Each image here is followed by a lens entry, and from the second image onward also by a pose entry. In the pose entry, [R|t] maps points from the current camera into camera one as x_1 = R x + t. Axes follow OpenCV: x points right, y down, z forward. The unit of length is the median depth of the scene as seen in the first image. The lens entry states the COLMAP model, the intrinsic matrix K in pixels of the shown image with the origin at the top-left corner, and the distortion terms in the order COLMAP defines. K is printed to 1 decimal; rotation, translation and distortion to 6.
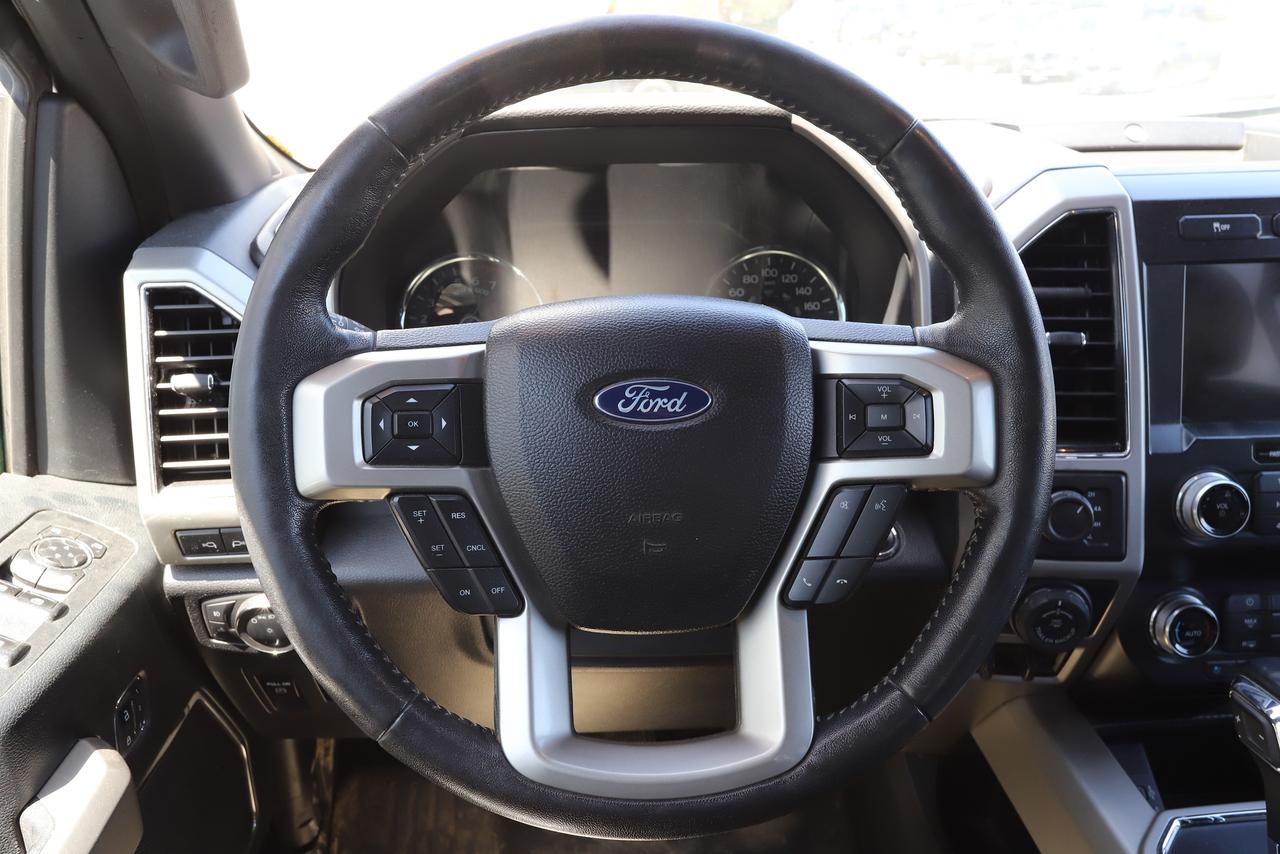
lens RADIAL K [[1054.8, 0, 640.2], [0, 1054.8, 396.2], [0, 0, 1]] dist [0.005453, 0.002236]
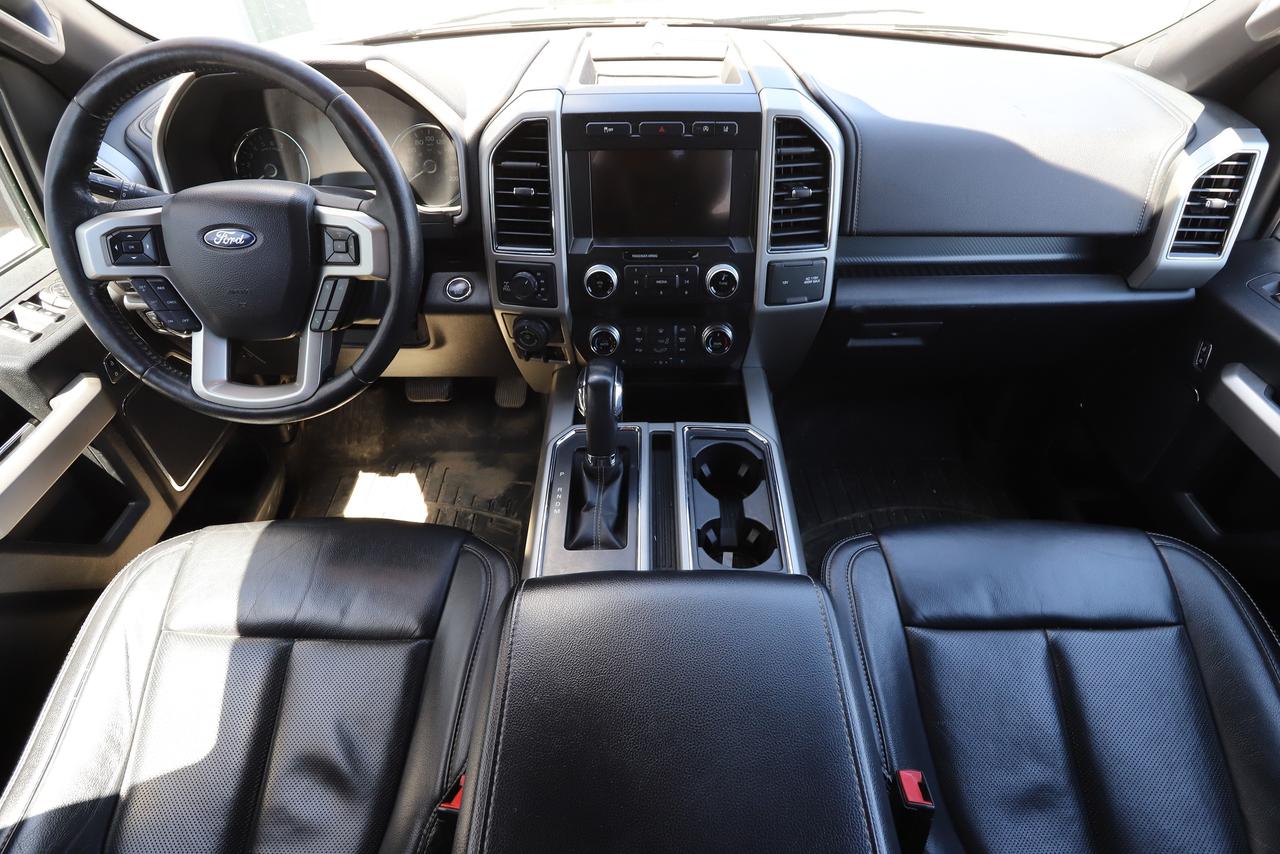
lens RADIAL K [[704.8, 0, 640.6], [0, 704.8, 385.8], [0, 0, 1]] dist [-0.022402, 0.000951]
pose [[0.995154, 0.042629, -0.088610, 0.754235], [-0.011497, 0.945405, 0.325695, -0.141913], [0.097657, -0.323098, 0.941313, -0.285245]]
